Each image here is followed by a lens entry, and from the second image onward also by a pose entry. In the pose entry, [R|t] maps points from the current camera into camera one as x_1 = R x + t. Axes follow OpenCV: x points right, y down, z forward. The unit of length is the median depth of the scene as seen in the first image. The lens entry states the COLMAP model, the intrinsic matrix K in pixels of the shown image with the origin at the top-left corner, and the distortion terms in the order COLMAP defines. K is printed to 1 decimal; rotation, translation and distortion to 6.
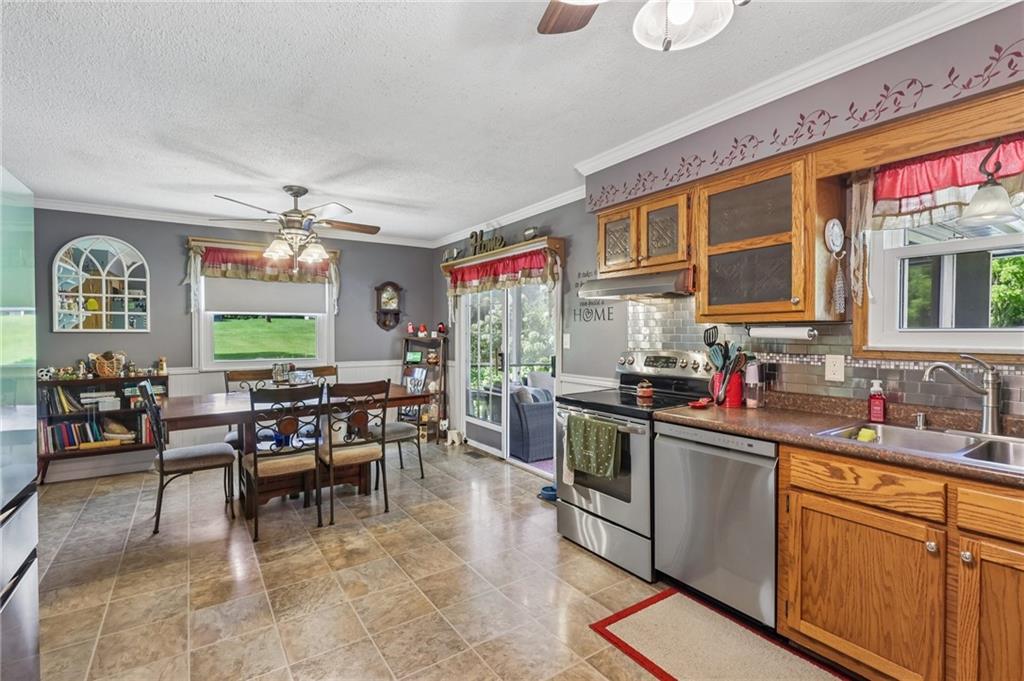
lens RADIAL K [[479.8, 0, 515.3], [0, 479.8, 338.7], [0, 0, 1]] dist [0.001429, 0.000173]
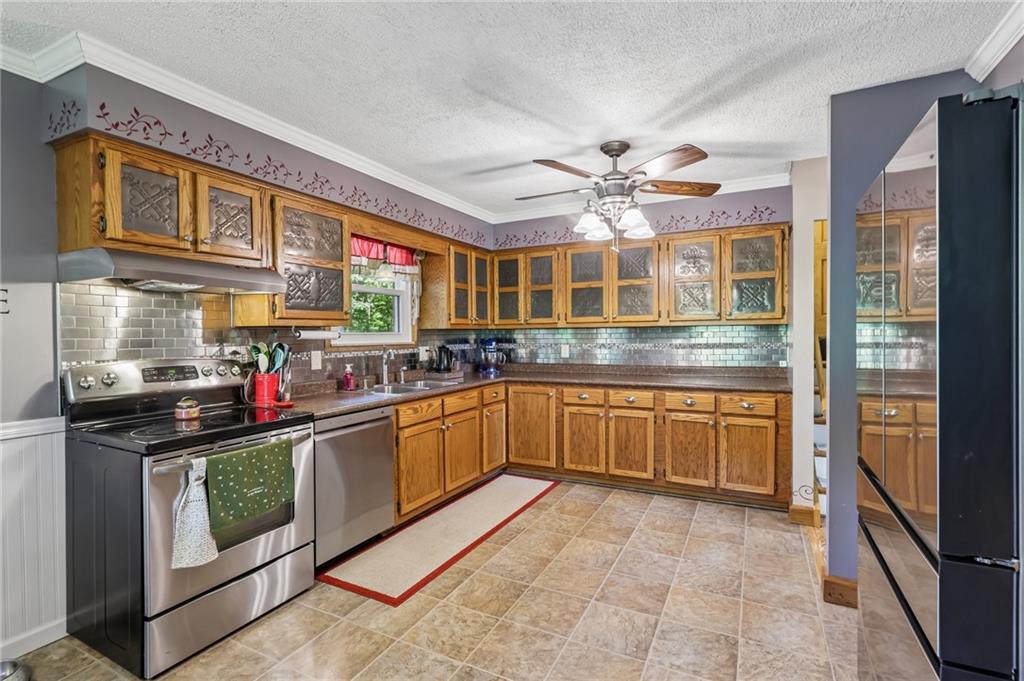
lens RADIAL K [[479.8, 0, 515.3], [0, 479.8, 338.7], [0, 0, 1]] dist [0.001429, 0.000173]
pose [[-0.485532, -0.002113, 0.874216, -0.963608], [0.023097, 0.999617, 0.015244, -0.011762], [-0.873914, 0.027593, -0.485298, 1.341071]]
